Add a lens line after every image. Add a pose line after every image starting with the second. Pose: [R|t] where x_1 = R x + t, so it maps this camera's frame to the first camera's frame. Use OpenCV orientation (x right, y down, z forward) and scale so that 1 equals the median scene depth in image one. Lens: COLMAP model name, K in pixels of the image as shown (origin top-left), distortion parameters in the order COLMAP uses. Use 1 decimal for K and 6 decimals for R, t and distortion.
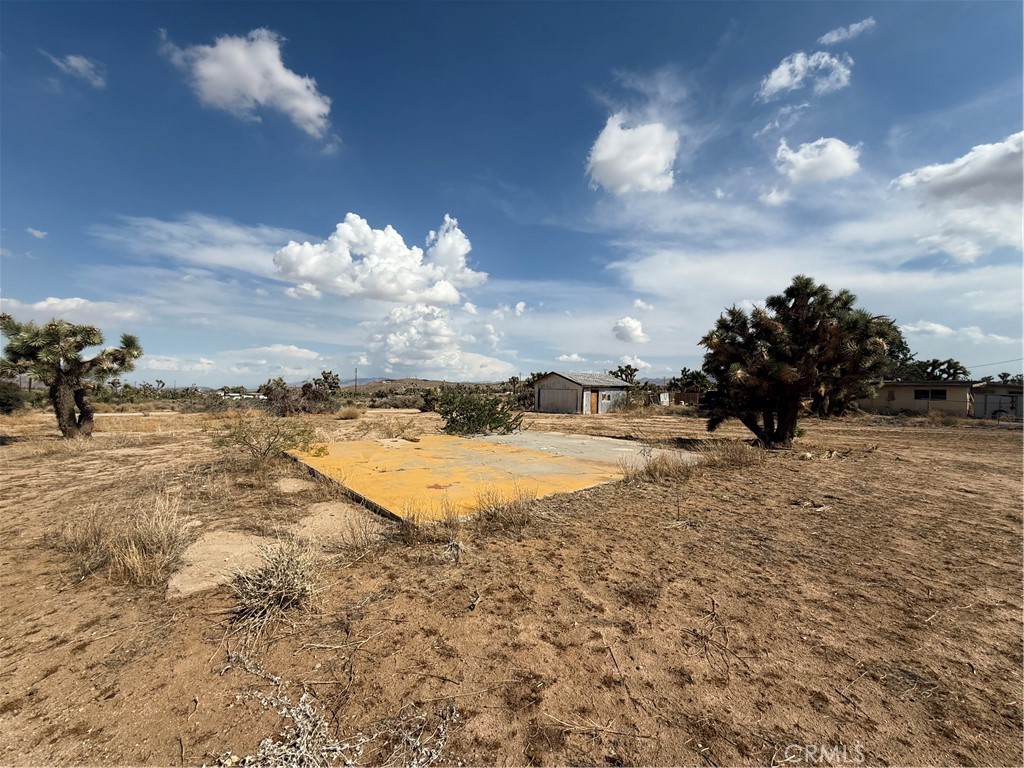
lens RADIAL K [[431.5, 0, 504.9], [0, 431.5, 378.1], [0, 0, 1]] dist [0.009316, 0.000245]
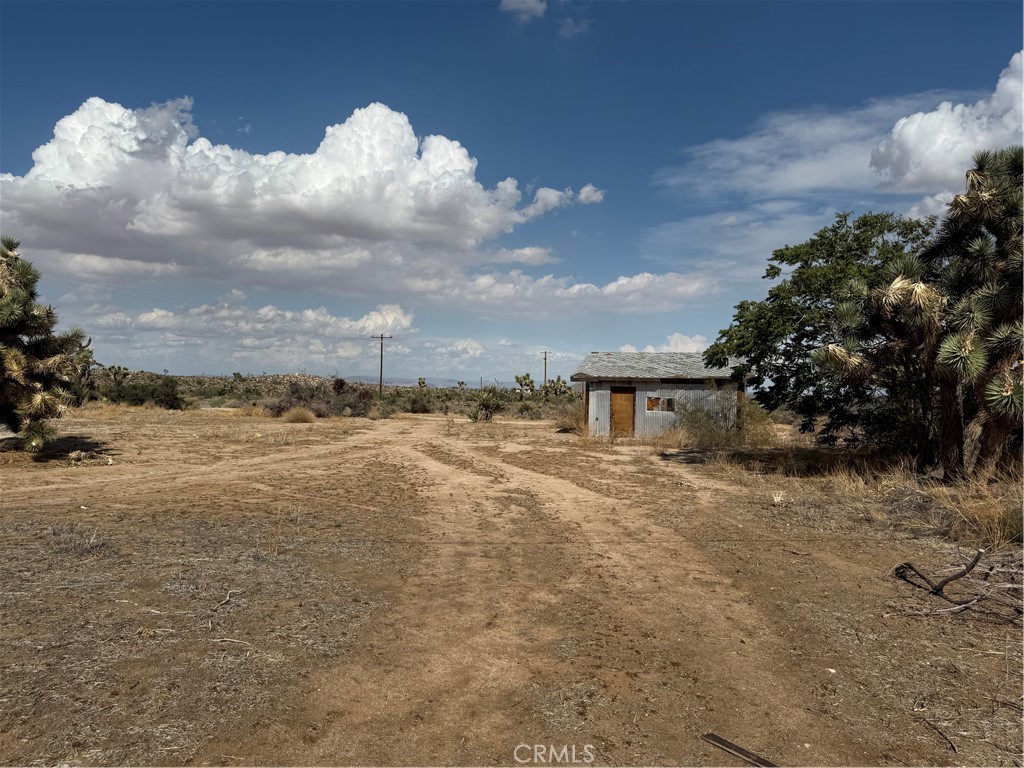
lens RADIAL K [[831.4, 0, 533.0], [0, 831.4, 376.7], [0, 0, 1]] dist [0.071270, -0.085357]
pose [[0.556190, -0.016109, -0.830899, 0.093795], [0.016725, 0.999827, -0.008189, 0.002267], [0.830887, -0.009343, 0.556363, 0.042361]]
